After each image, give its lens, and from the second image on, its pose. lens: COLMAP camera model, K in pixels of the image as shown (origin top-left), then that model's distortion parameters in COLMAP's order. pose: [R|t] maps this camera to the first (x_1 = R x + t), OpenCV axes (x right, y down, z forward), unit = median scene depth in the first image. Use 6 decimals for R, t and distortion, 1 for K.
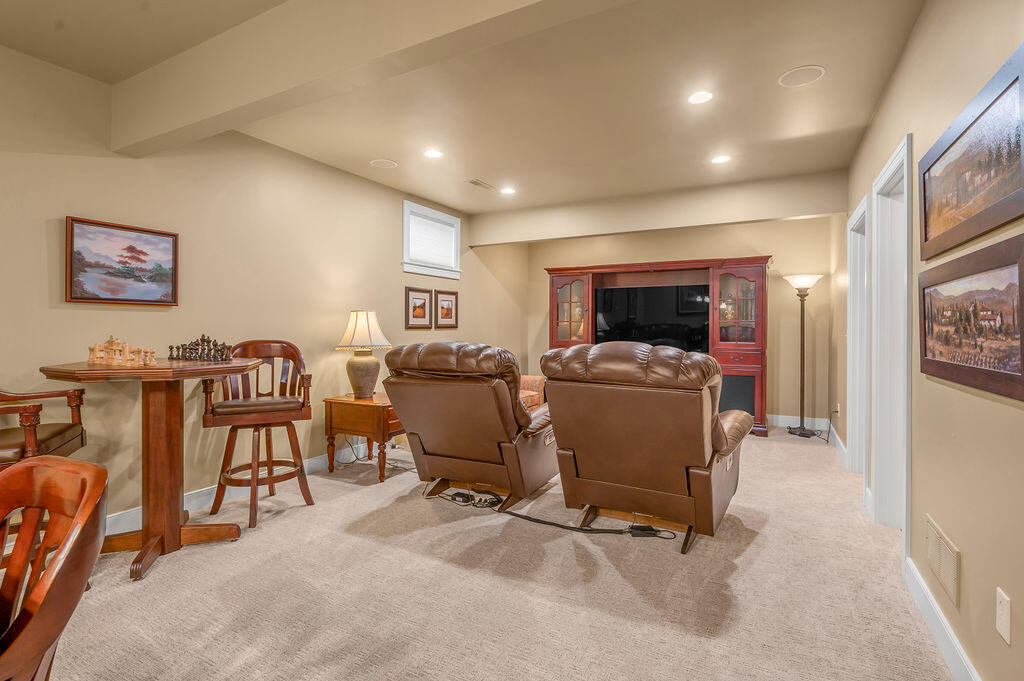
lens RADIAL K [[488.3, 0, 513.0], [0, 488.3, 331.8], [0, 0, 1]] dist [-0.003685, -0.000206]
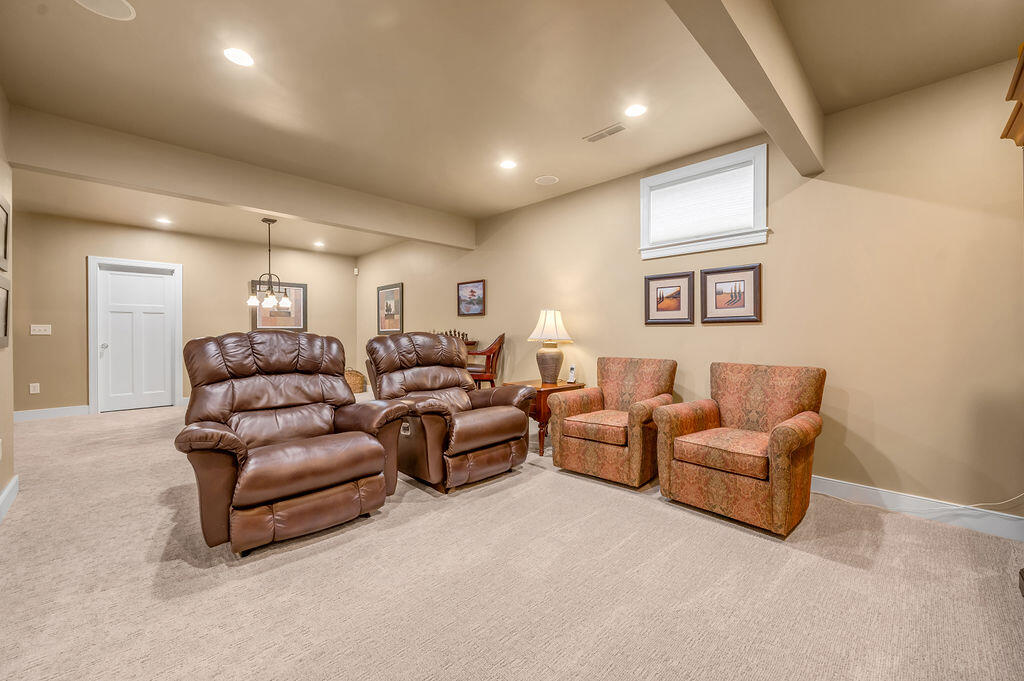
lens RADIAL K [[405.5, 0, 514.4], [0, 405.5, 336.7], [0, 0, 1]] dist [-0.000163, 0.000049]
pose [[-0.286957, 0.014441, -0.957835, 0.545854], [-0.005207, 0.999848, 0.016634, 0.004915], [0.957929, 0.009761, -0.286838, 0.978134]]
